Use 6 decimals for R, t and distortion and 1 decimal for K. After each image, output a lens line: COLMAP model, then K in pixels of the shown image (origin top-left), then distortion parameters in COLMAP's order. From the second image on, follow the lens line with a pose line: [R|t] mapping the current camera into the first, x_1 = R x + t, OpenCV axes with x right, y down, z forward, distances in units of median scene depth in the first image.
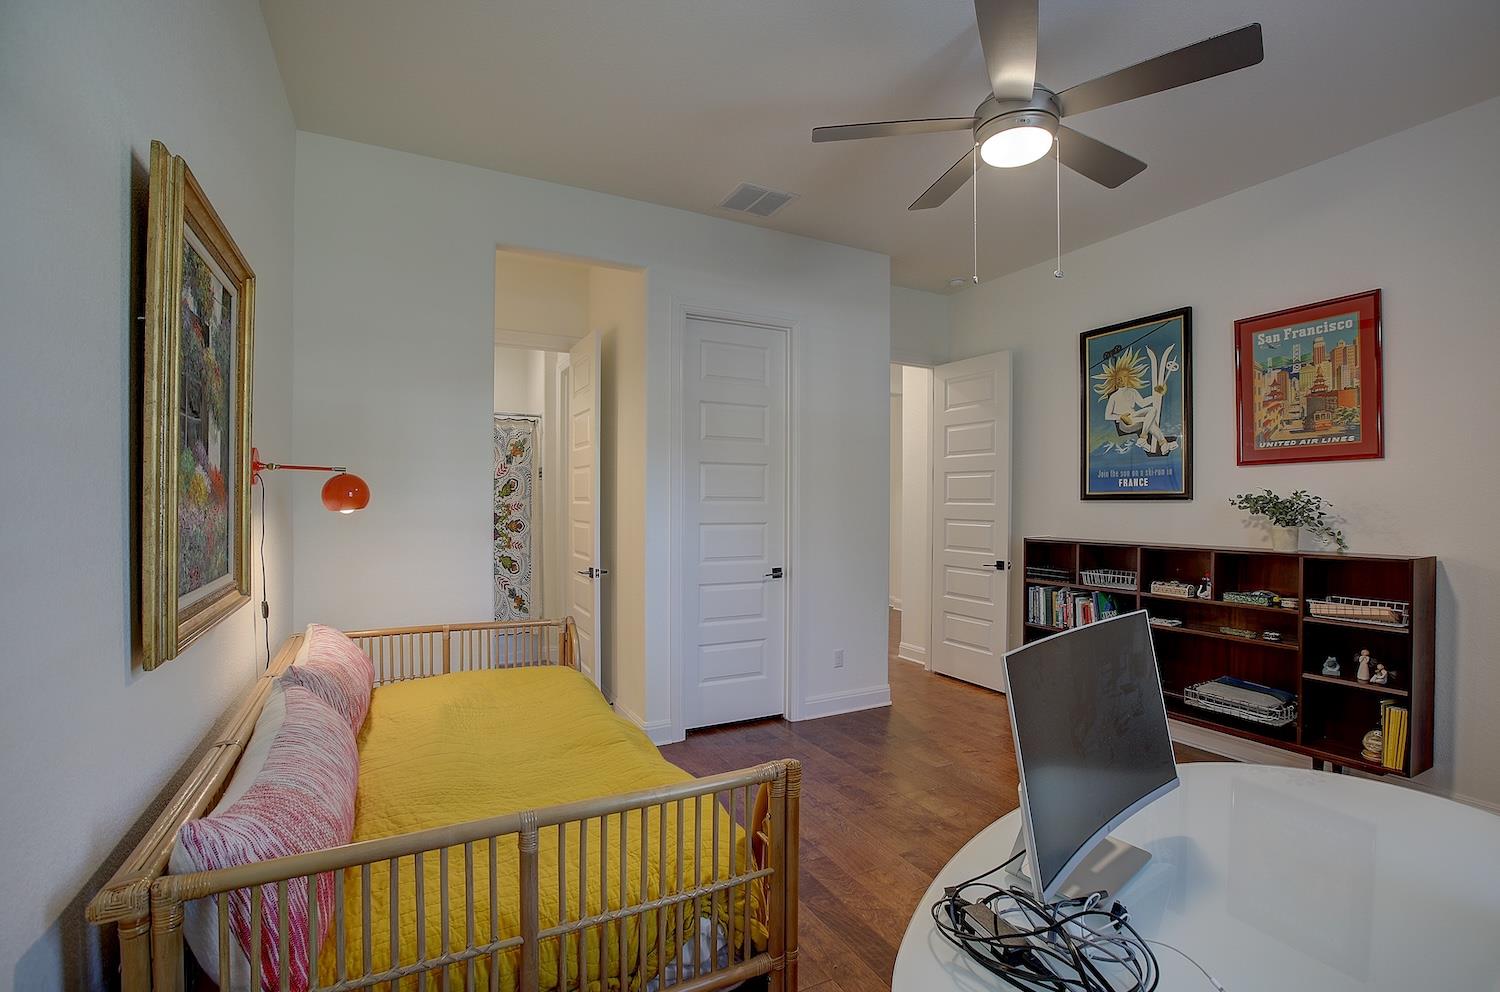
lens RADIAL K [[685.1, 0, 748.1], [0, 685.1, 501.9], [0, 0, 1]] dist [-0.020808, 0.004308]
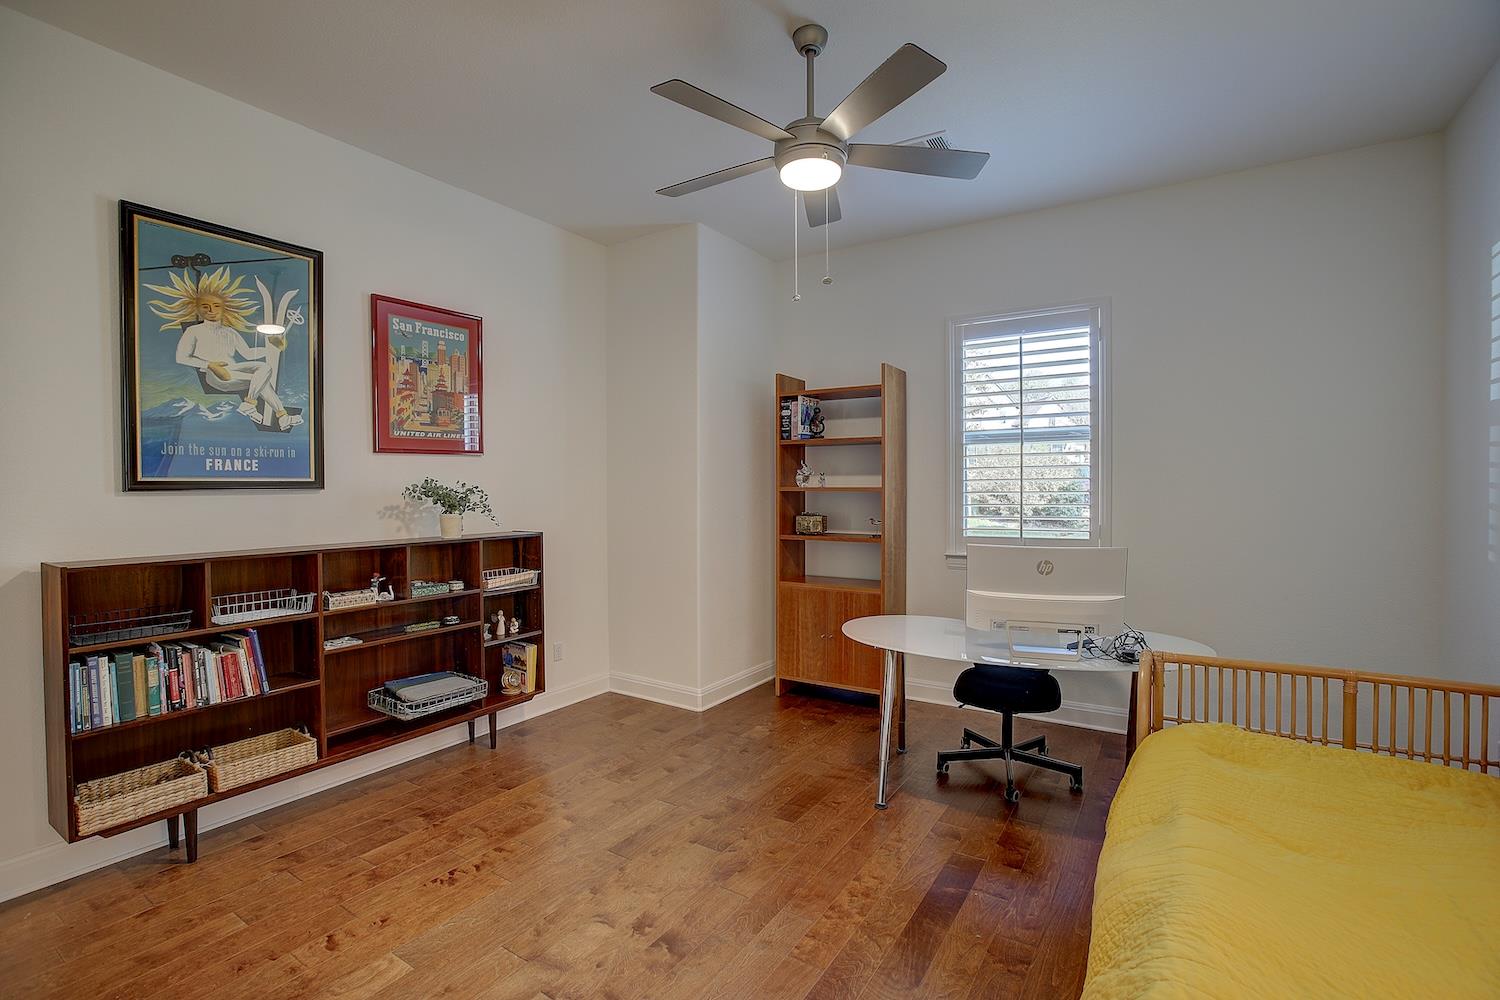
lens RADIAL K [[685.1, 0, 753.4], [0, 685.1, 496.1], [0, 0, 1]] dist [-0.020808, 0.004308]
pose [[-0.491444, -0.006393, 0.870886, -0.312752], [0.007787, 0.999901, 0.011734, -0.000944], [-0.870874, 0.012548, -0.491346, 0.947077]]
